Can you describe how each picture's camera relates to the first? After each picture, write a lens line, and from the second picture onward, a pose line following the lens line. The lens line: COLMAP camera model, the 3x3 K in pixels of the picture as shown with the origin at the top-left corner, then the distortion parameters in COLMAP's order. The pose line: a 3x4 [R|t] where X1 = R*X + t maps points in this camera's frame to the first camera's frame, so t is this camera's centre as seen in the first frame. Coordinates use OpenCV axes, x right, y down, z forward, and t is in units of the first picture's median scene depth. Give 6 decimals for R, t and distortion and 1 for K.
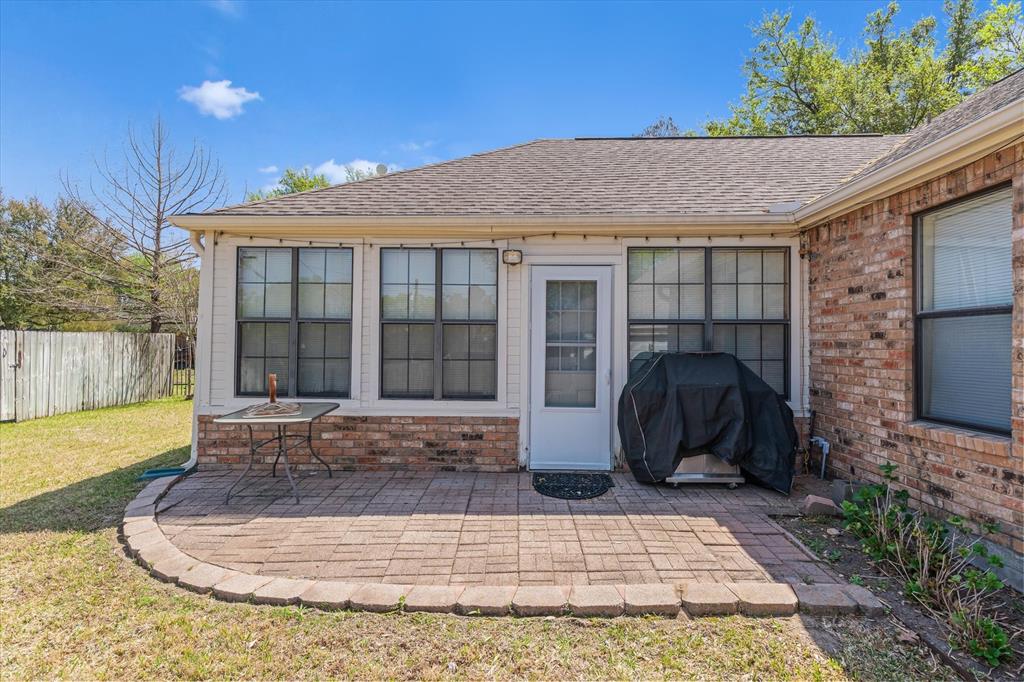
lens RADIAL K [[573.2, 0, 515.5], [0, 573.2, 339.9], [0, 0, 1]] dist [-0.000583, 0.002341]
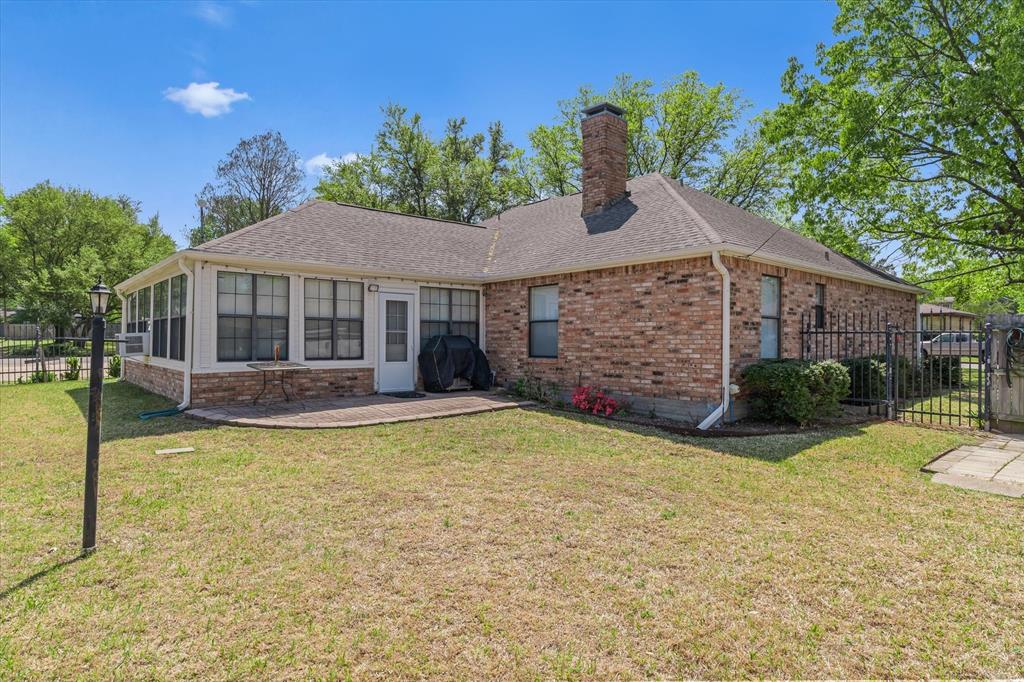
lens RADIAL K [[573.2, 0, 509.3], [0, 573.2, 339.3], [0, 0, 1]] dist [-0.000583, 0.002341]
pose [[0.736668, -0.002032, 0.676252, -1.007560], [-0.001509, 0.999988, 0.004649, 0.025629], [-0.676253, -0.004445, 0.736656, -0.805765]]
